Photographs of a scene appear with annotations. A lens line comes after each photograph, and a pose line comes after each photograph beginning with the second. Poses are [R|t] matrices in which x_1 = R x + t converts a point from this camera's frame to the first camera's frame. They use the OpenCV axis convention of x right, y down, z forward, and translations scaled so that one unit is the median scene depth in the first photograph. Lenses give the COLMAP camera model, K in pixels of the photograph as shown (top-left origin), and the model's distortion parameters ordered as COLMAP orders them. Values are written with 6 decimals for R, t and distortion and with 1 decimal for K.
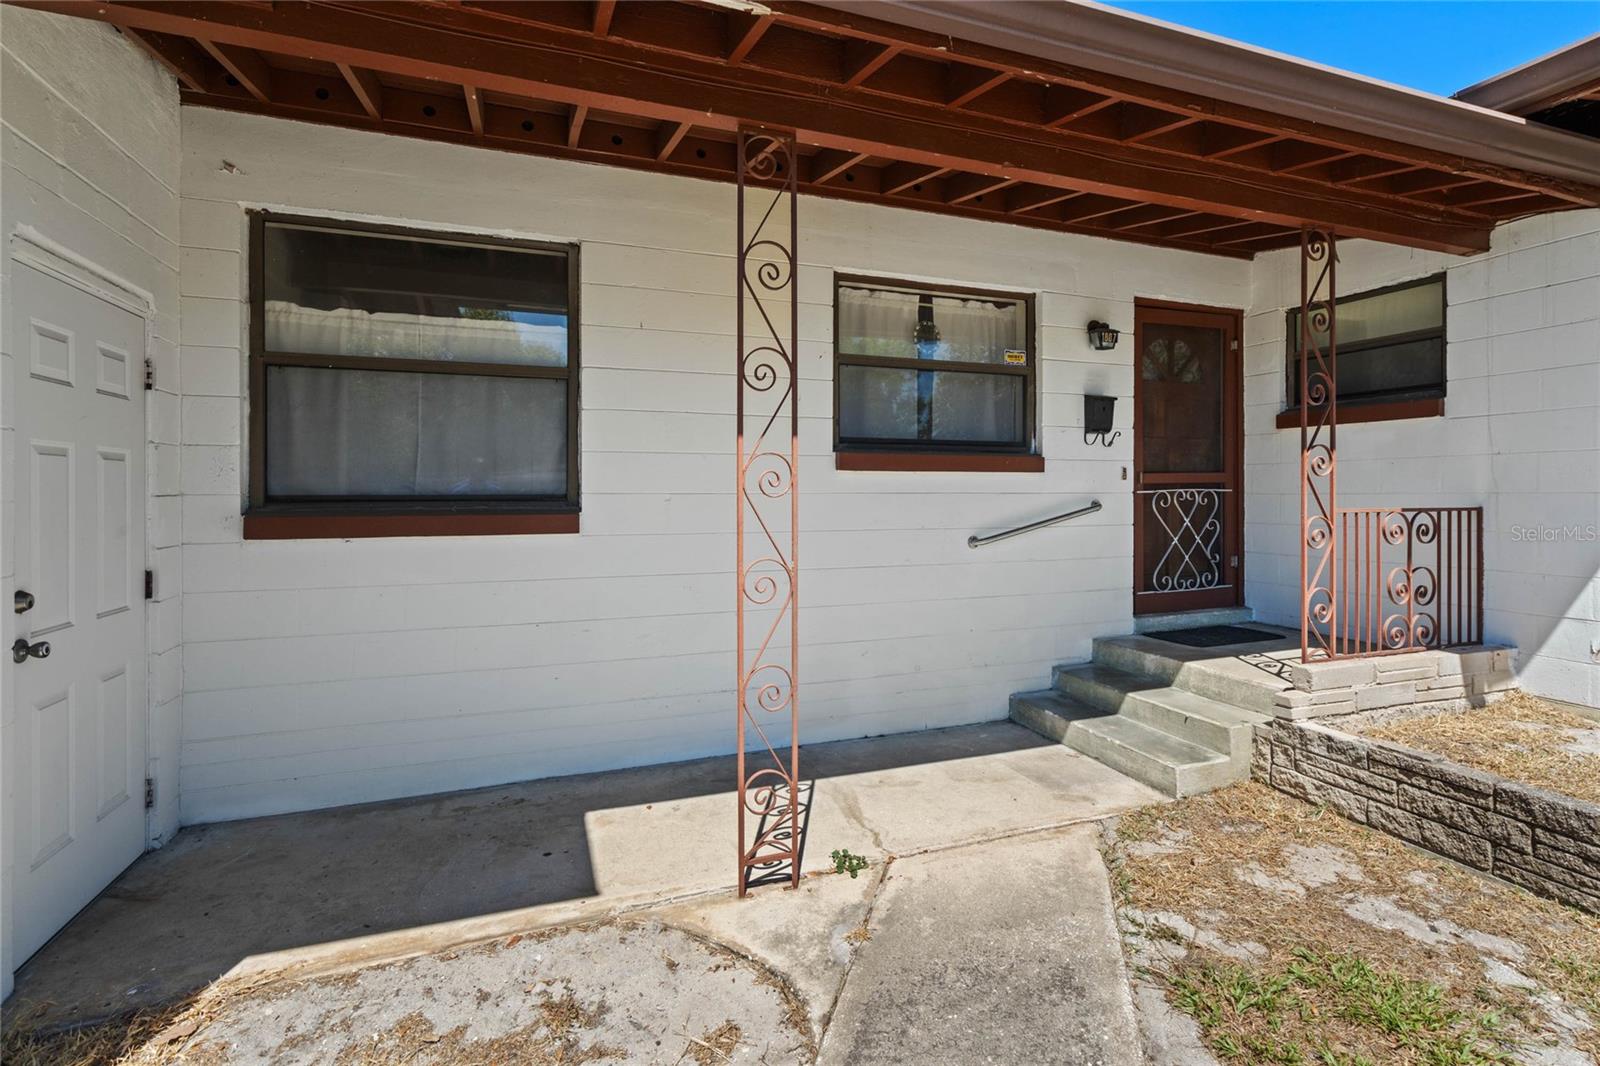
lens RADIAL K [[752.7, 0, 803.8], [0, 752.7, 491.6], [0, 0, 1]] dist [0.003535, -0.001282]
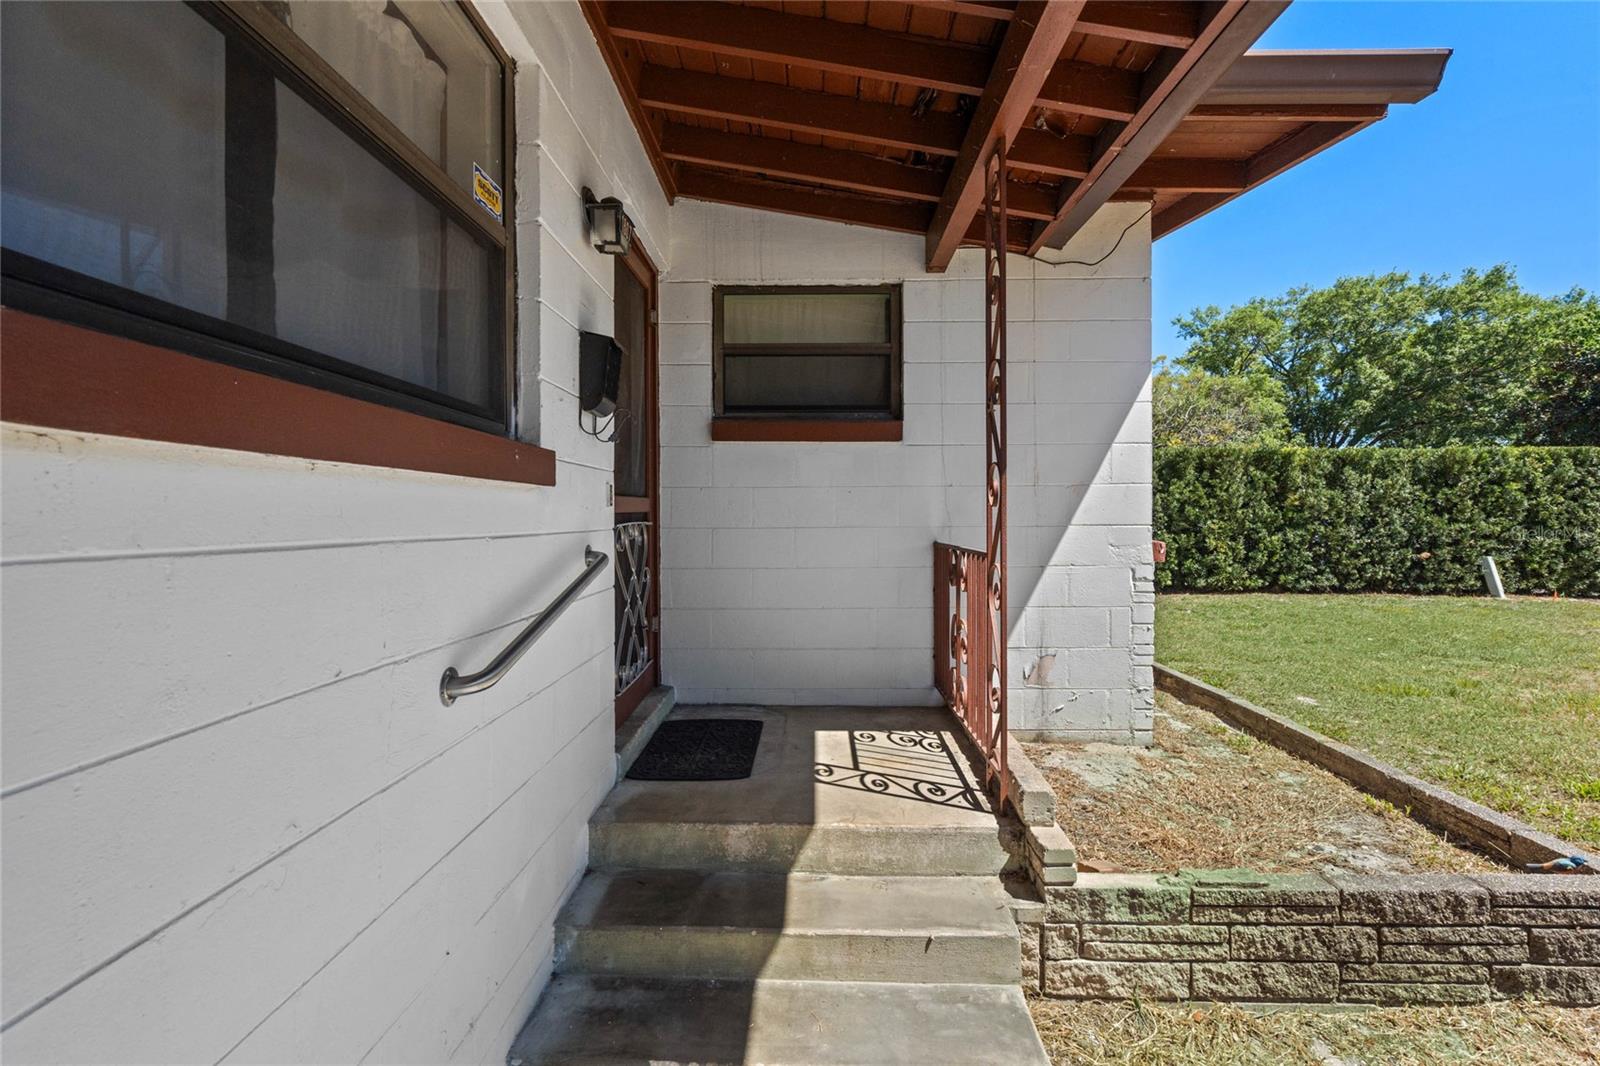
lens RADIAL K [[752.7, 0, 809.1], [0, 752.7, 524.7], [0, 0, 1]] dist [0.003535, -0.001282]
pose [[0.372796, -0.008505, 0.927874, -0.037258], [0.001722, 0.999963, 0.008474, -0.010842], [-0.927912, -0.001562, 0.372797, 0.927303]]
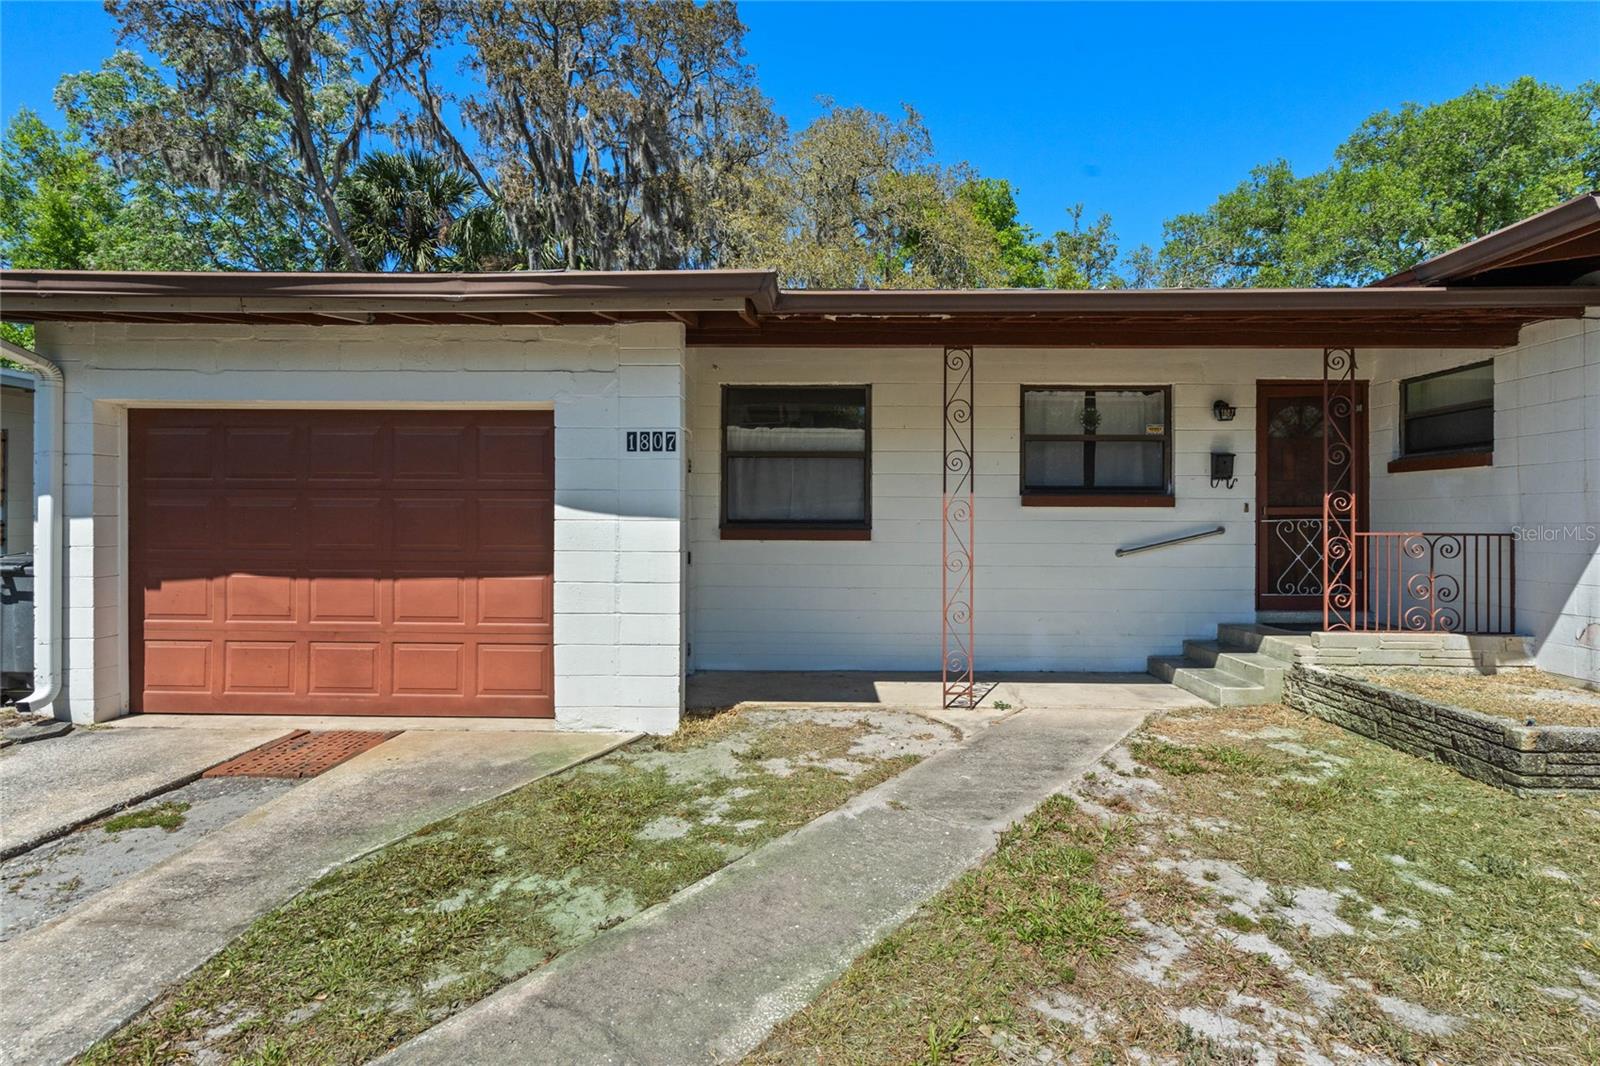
lens RADIAL K [[752.7, 0, 799.5], [0, 752.7, 512.0], [0, 0, 1]] dist [0.003535, -0.001282]
pose [[0.929146, 0.001993, -0.369707, 0.239142], [-0.005599, 0.999947, -0.008681, 0.001305], [0.369670, 0.010135, 0.929108, -0.841361]]
